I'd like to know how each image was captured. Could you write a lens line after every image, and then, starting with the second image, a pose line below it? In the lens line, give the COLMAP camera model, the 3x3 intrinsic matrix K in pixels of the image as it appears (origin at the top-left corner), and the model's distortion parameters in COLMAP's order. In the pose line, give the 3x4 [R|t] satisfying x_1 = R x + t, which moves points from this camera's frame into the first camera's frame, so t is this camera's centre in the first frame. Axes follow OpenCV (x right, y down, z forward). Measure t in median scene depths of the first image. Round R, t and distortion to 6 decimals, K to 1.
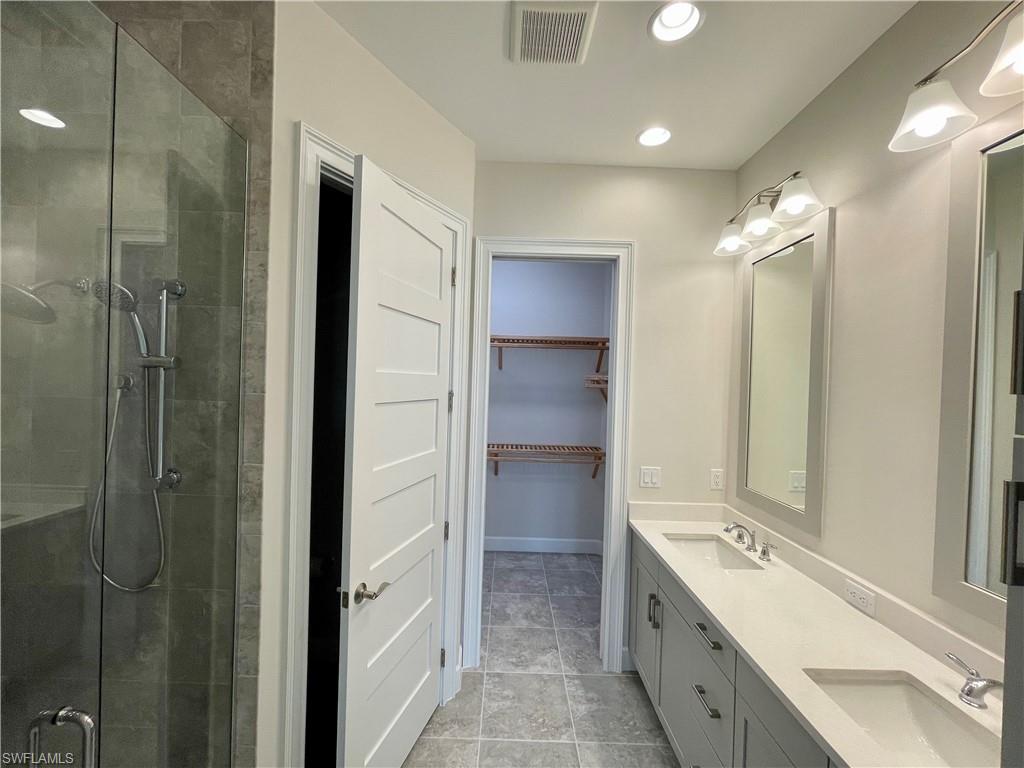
lens RADIAL K [[413.9, 0, 506.9], [0, 413.9, 388.4], [0, 0, 1]] dist [0.000675, -0.000250]
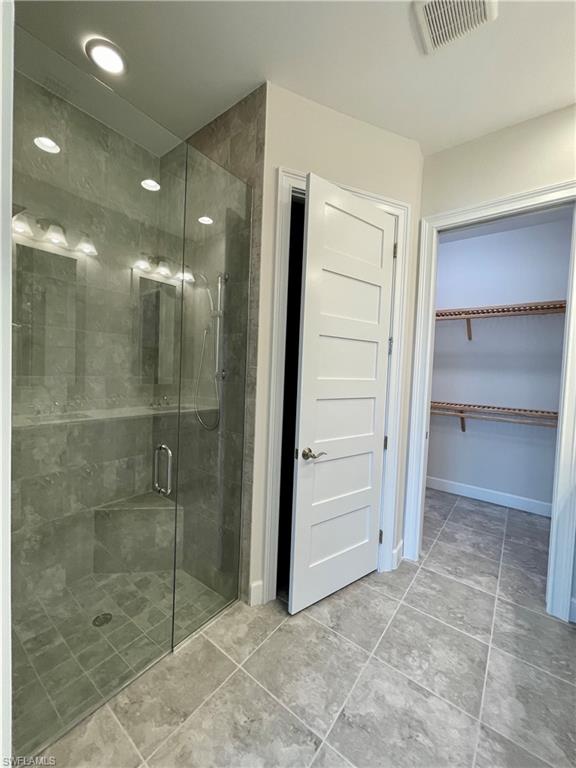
lens RADIAL K [[310.4, 0, 287.7], [0, 310.4, 381.9], [0, 0, 1]] dist [0.000675, -0.000250]
pose [[0.794720, 0.024793, -0.606470, 0.210085], [-0.023296, 0.999675, 0.010341, 0.146061], [0.606529, 0.005910, 0.795039, 0.008281]]
